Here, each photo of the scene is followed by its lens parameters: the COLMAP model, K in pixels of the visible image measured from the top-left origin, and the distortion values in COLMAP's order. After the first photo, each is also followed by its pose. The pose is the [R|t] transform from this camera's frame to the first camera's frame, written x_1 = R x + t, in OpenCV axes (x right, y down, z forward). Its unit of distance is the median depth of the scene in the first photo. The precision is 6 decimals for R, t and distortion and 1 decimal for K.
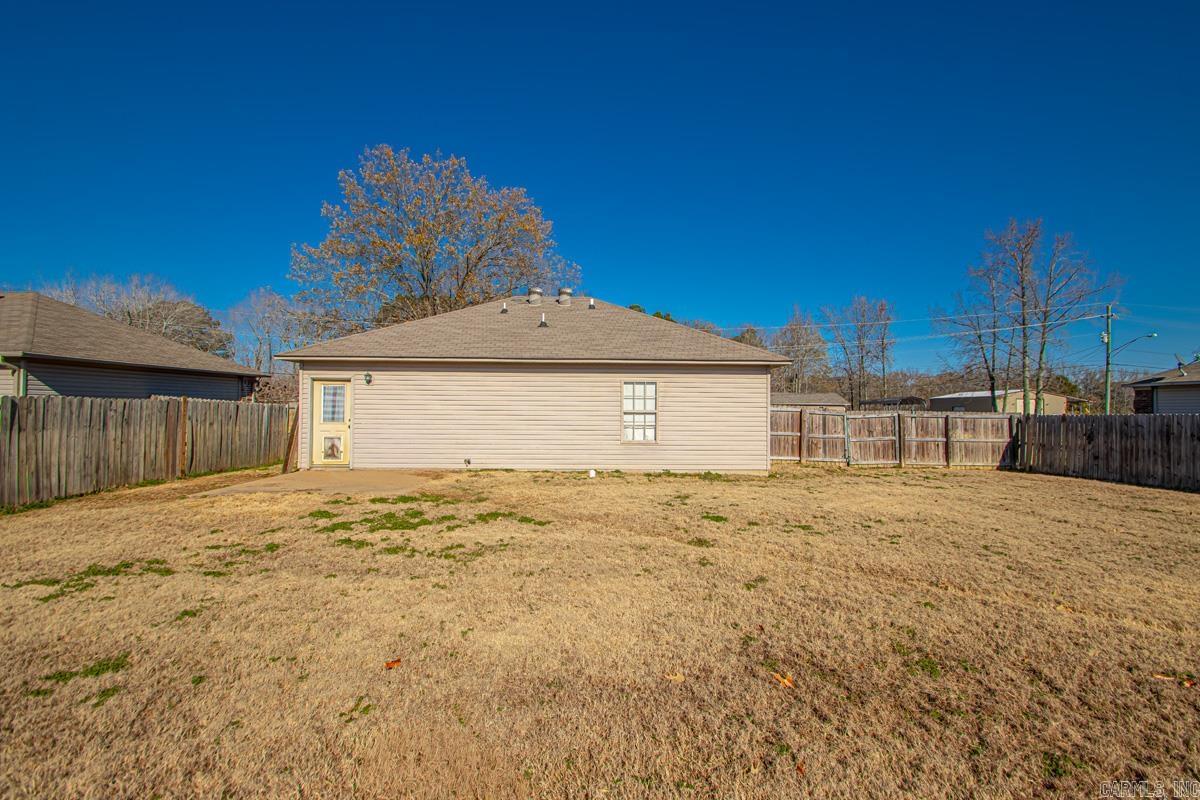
lens RADIAL K [[560.7, 0, 612.1], [0, 560.7, 394.9], [0, 0, 1]] dist [0.021913, -0.015306]
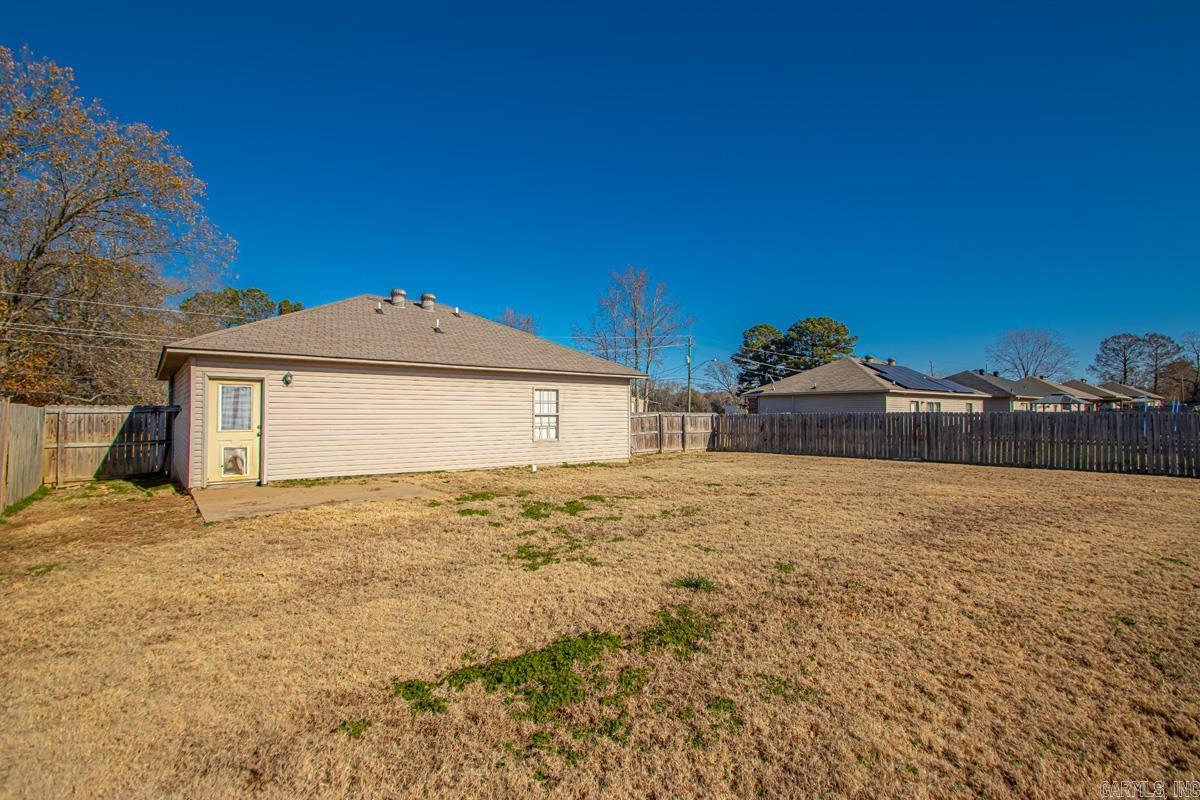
lens RADIAL K [[560.7, 0, 611.4], [0, 560.7, 393.9], [0, 0, 1]] dist [0.021913, -0.015306]
pose [[0.790580, 0.013993, 0.612199, -0.584251], [-0.011312, 0.999902, -0.008247, -0.004758], [-0.612254, -0.000405, 0.790661, -0.013469]]
